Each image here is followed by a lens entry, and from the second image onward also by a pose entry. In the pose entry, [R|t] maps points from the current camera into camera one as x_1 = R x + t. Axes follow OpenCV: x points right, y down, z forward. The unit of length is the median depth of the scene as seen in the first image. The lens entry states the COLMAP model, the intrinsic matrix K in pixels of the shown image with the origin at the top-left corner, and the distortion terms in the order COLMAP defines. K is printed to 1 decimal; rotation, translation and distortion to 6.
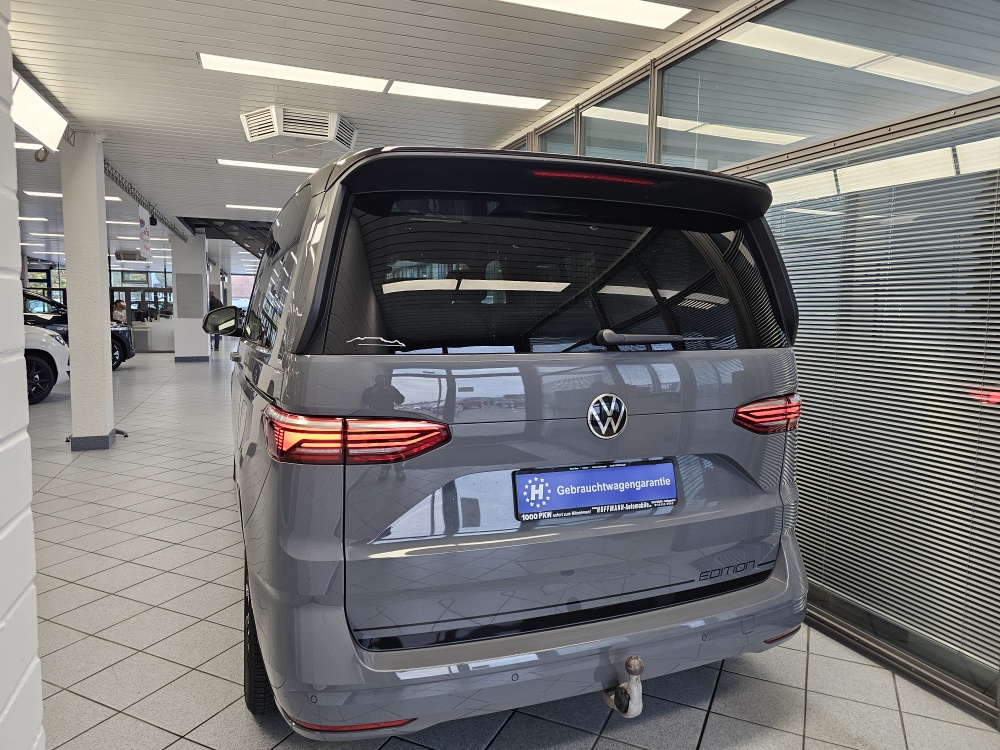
lens RADIAL K [[670.5, 0, 504.7], [0, 670.5, 366.4], [0, 0, 1]] dist [0.068471, -0.054897]
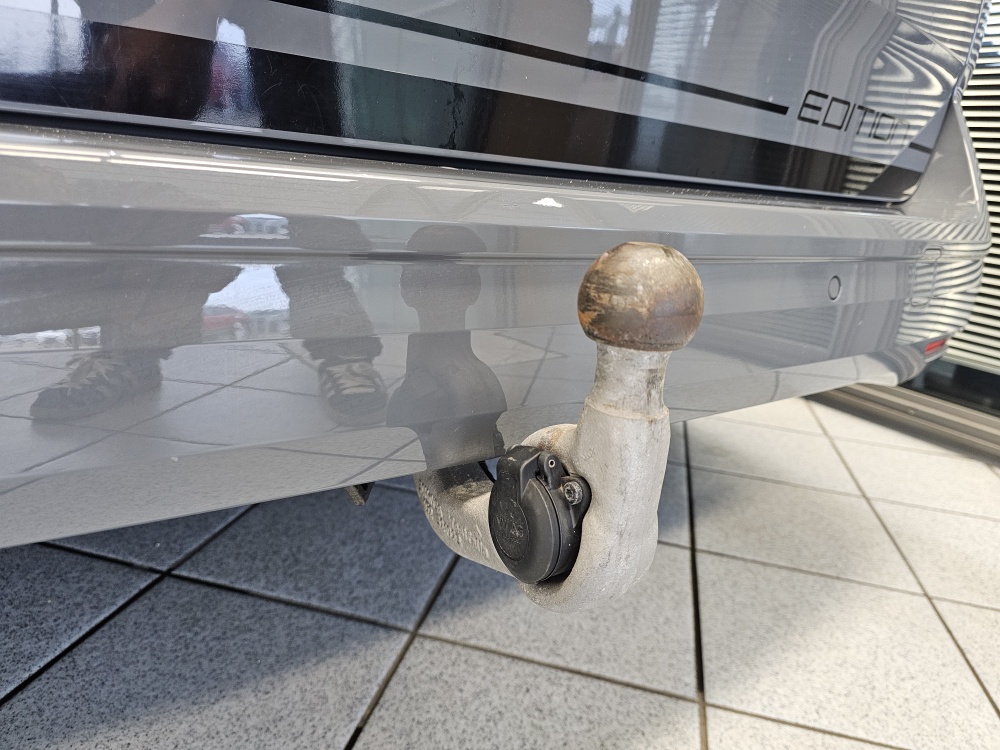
lens RADIAL K [[671.6, 0, 495.6], [0, 671.6, 373.0], [0, 0, 1]] dist [0.070923, -0.077783]
pose [[0.976112, 0.015309, 0.216728, 0.103839], [-0.059808, 0.977909, 0.200292, 0.349877], [-0.208874, -0.208470, 0.955464, 0.702021]]
